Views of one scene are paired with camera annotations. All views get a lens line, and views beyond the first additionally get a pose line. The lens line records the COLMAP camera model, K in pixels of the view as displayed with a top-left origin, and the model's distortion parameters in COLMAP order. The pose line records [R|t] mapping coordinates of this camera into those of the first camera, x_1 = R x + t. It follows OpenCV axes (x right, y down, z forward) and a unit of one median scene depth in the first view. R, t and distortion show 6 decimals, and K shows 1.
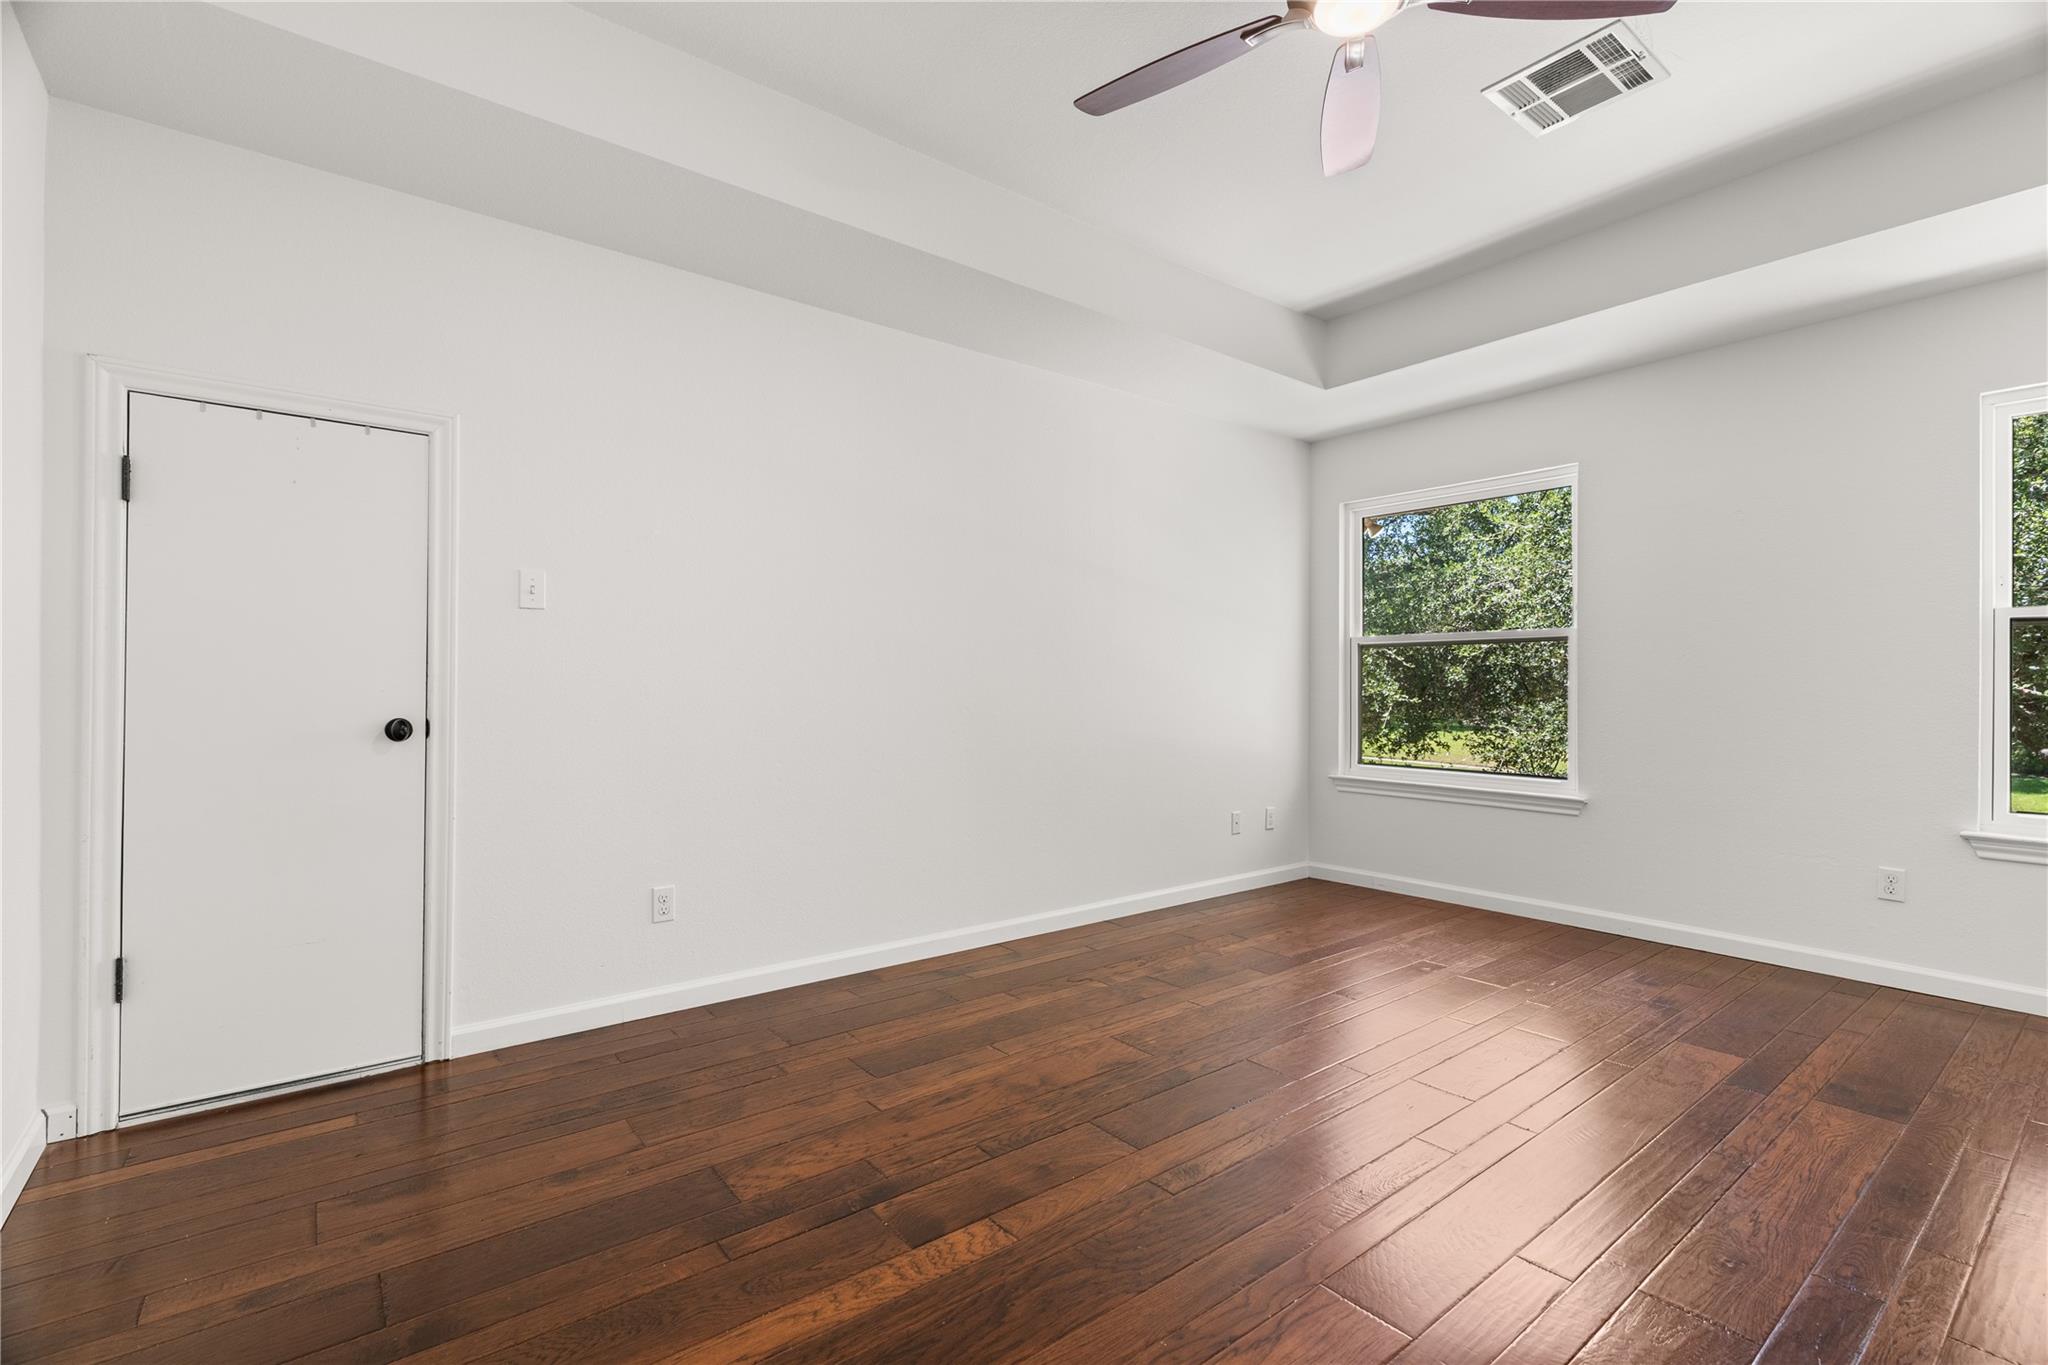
lens RADIAL K [[904.9, 0, 1022.4], [0, 904.9, 689.0], [0, 0, 1]] dist [-0.001874, 0.000291]
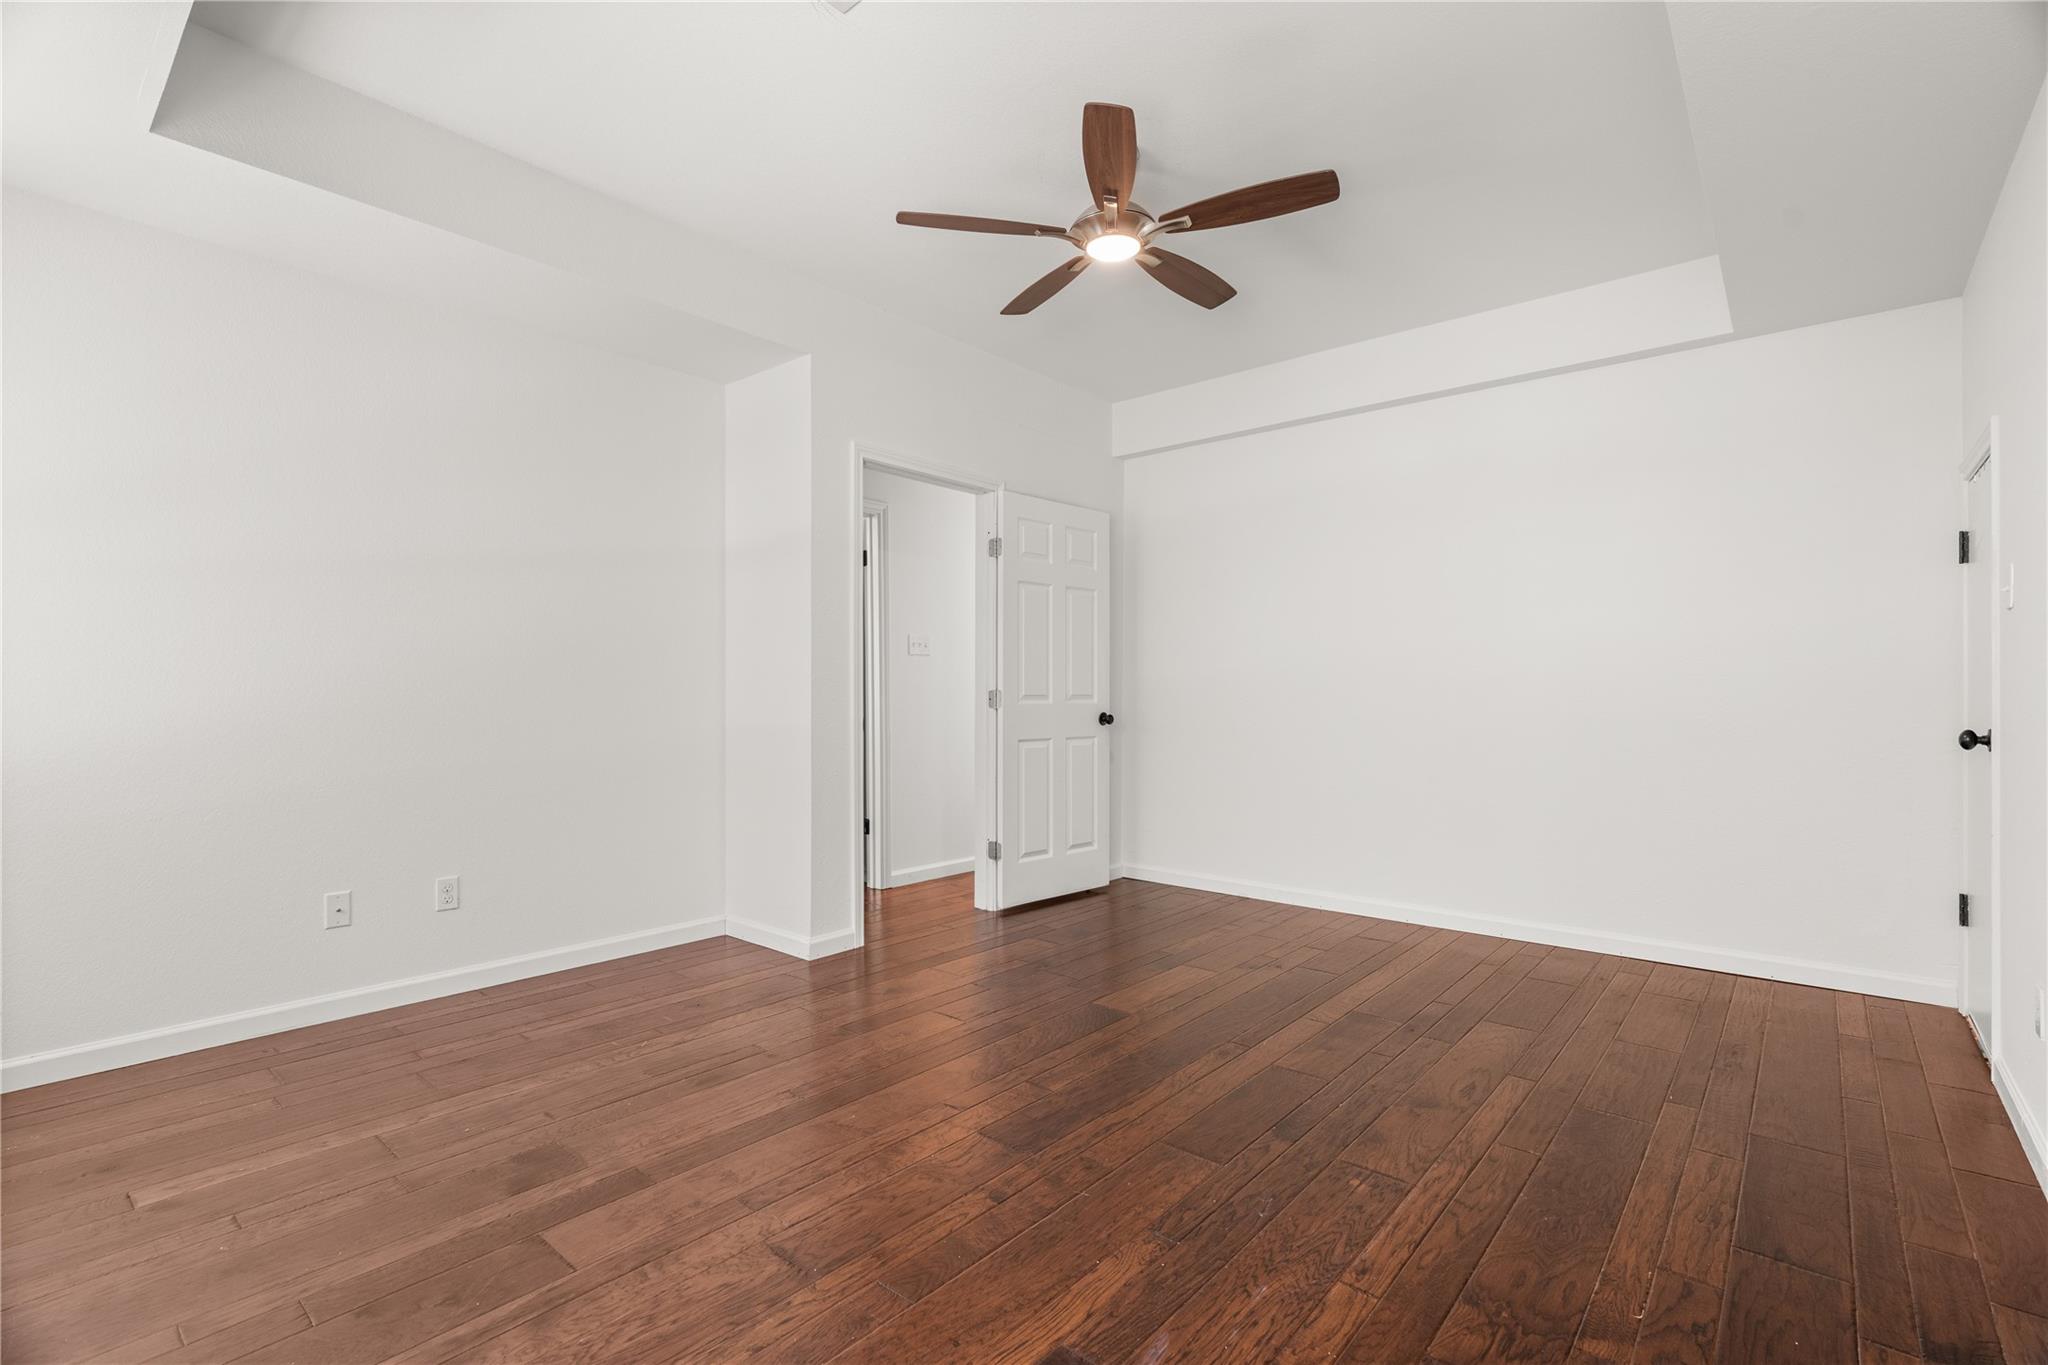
lens RADIAL K [[904.9, 0, 1032.1], [0, 904.9, 687.3], [0, 0, 1]] dist [-0.001874, 0.000291]
pose [[-0.980269, -0.004648, -0.197615, 0.674191], [-0.001868, 0.999897, -0.014251, 0.002232], [0.197661, -0.013601, -0.980176, 2.074811]]
